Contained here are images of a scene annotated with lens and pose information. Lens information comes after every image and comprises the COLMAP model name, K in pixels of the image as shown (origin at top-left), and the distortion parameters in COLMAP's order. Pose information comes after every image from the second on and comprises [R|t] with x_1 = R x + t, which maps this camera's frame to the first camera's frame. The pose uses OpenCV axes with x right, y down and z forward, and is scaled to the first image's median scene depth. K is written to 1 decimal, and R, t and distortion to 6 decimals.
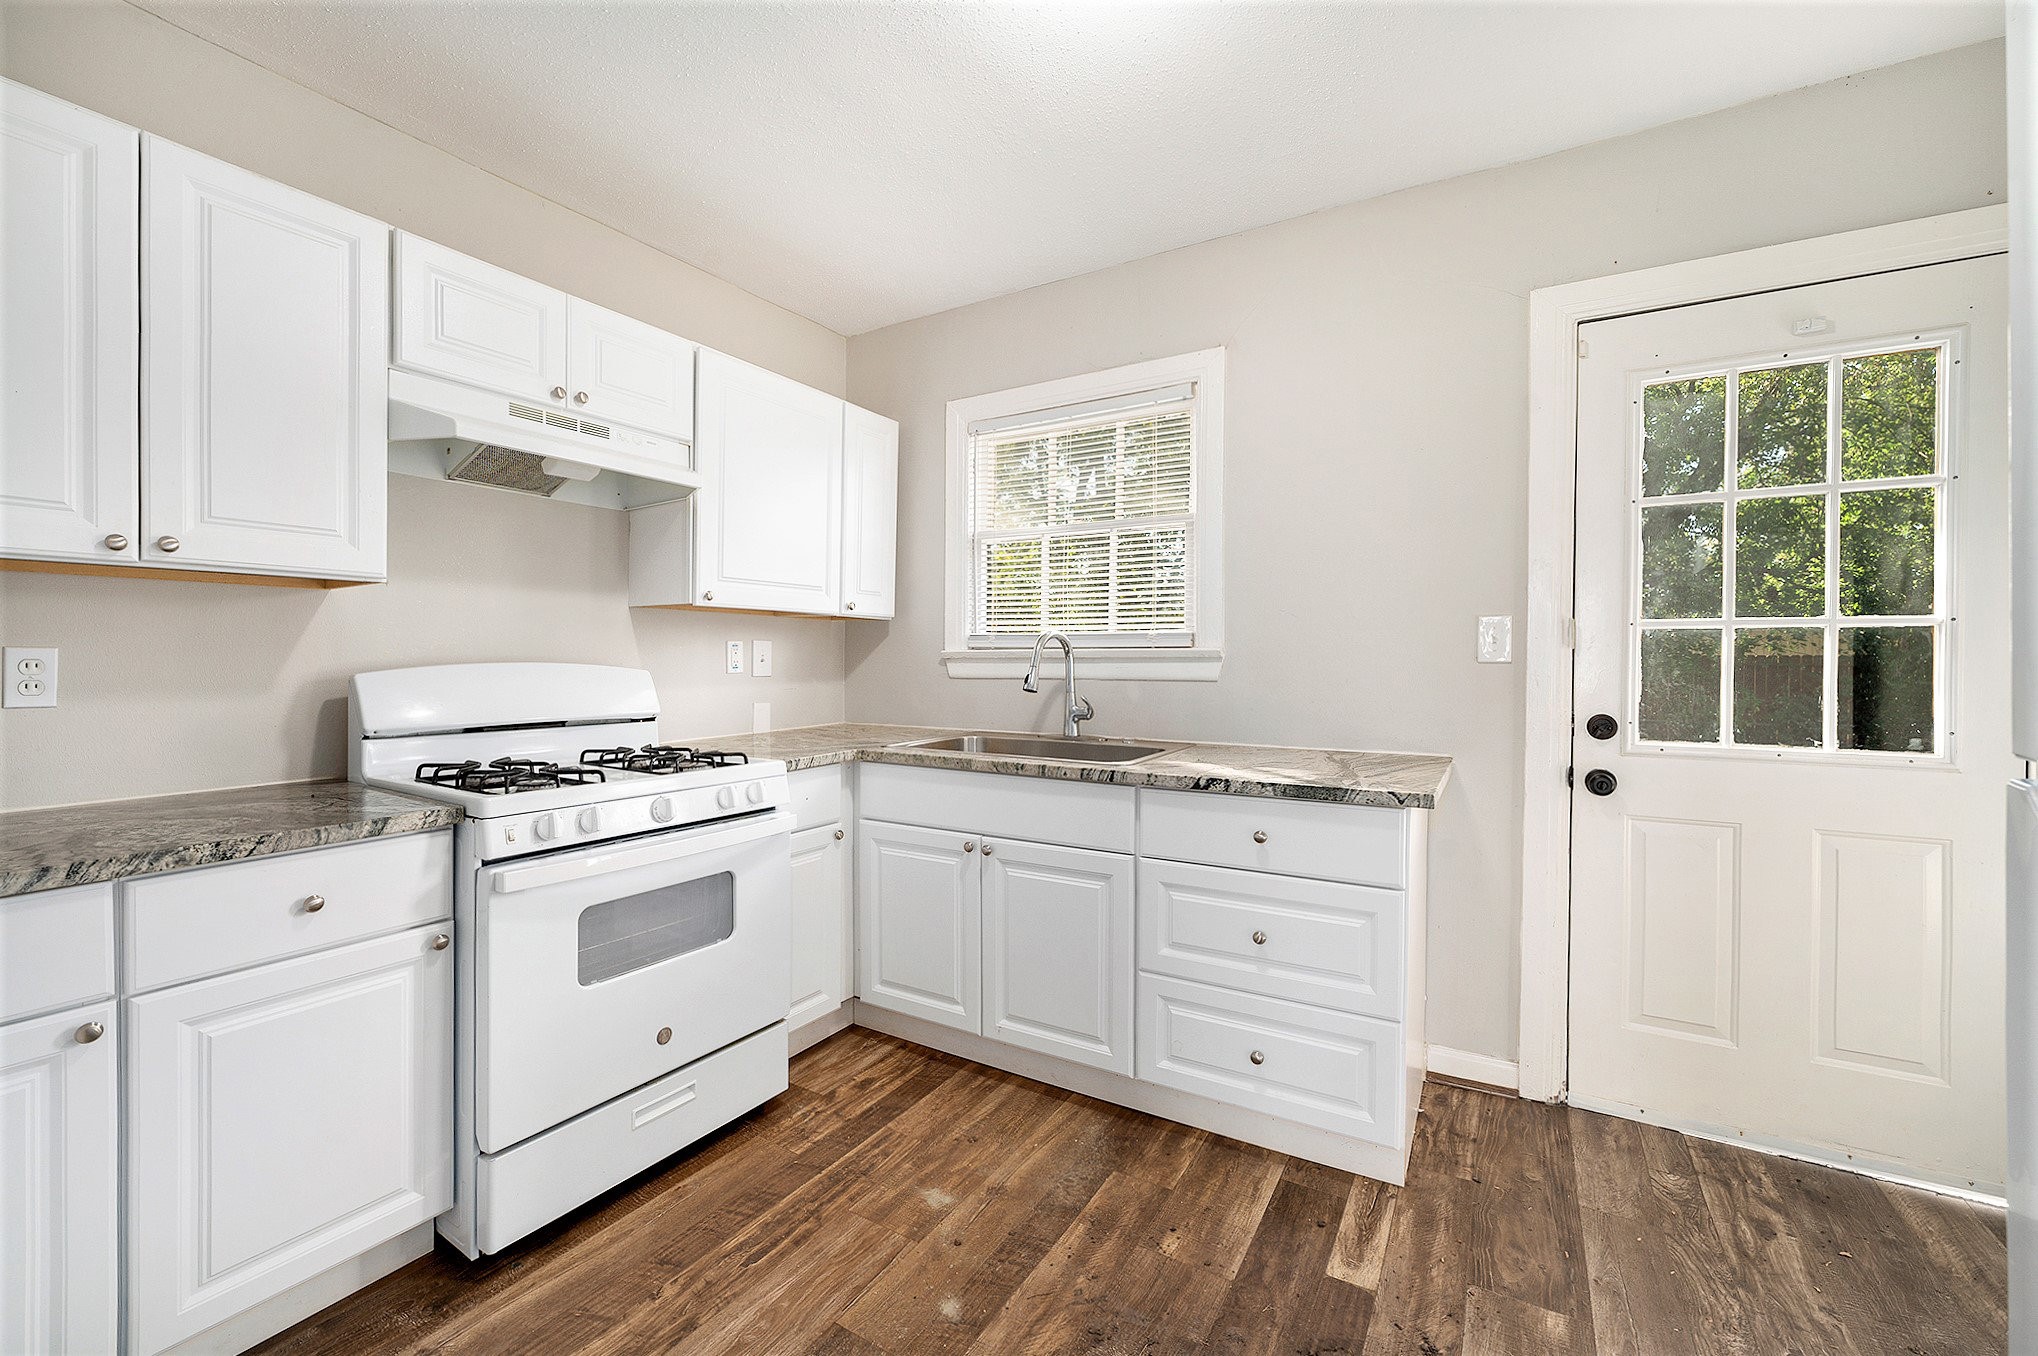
lens RADIAL K [[840.7, 0, 1009.0], [0, 840.7, 664.4], [0, 0, 1]] dist [-0.019574, 0.000303]
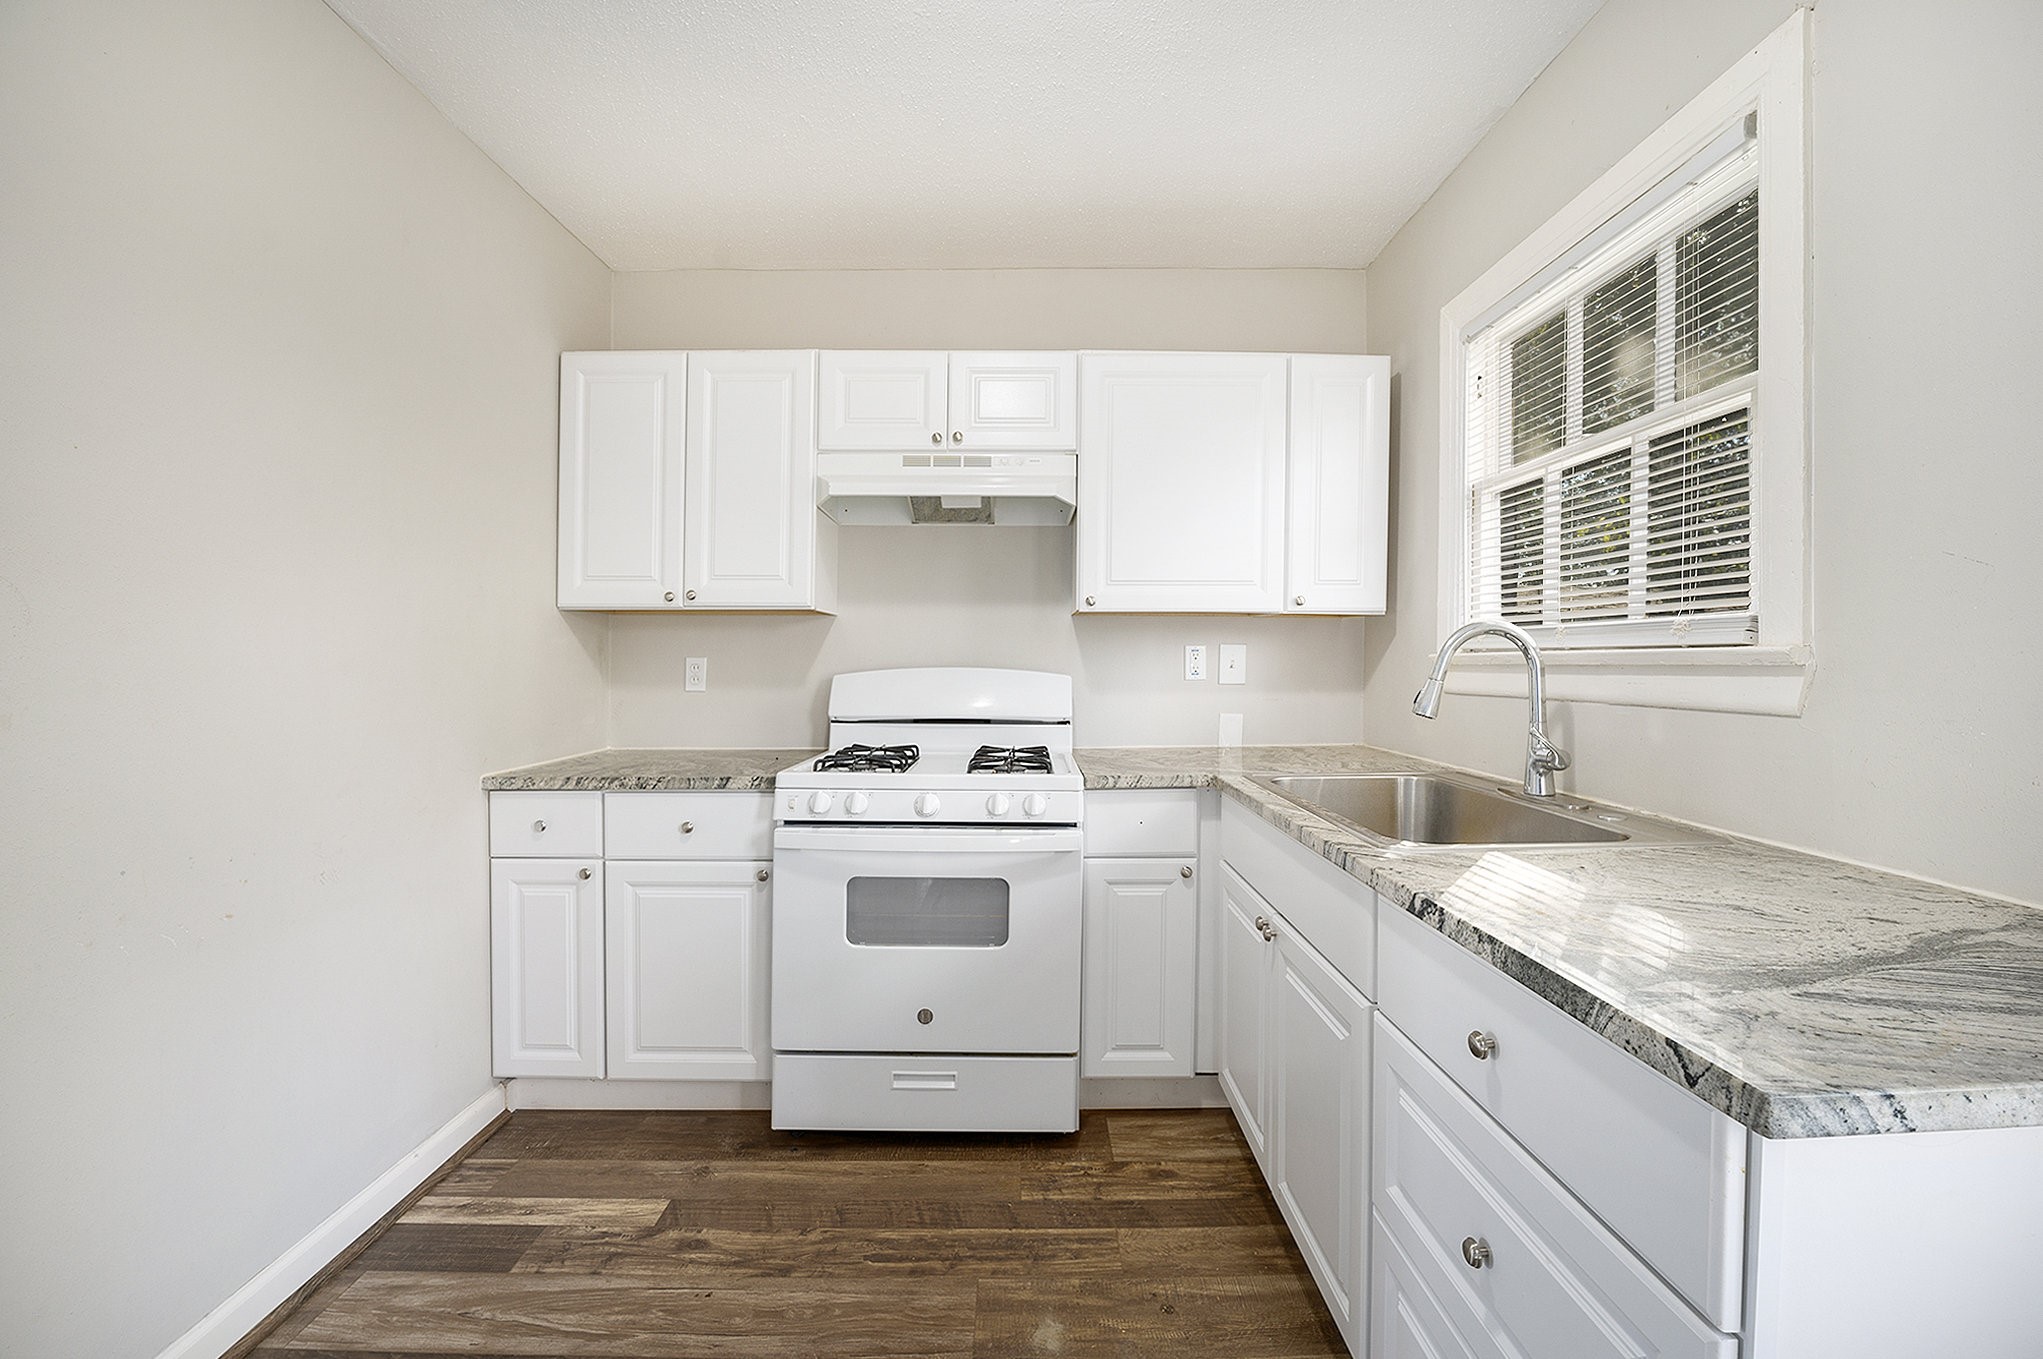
lens RADIAL K [[842.7, 0, 1007.5], [0, 842.7, 647.5], [0, 0, 1]] dist [-0.019574, 0.000303]
pose [[0.520594, -0.014257, -0.853686, 0.531717], [-0.006784, 0.999760, -0.020834, -0.006766], [0.853778, 0.016637, 0.520372, 0.484856]]
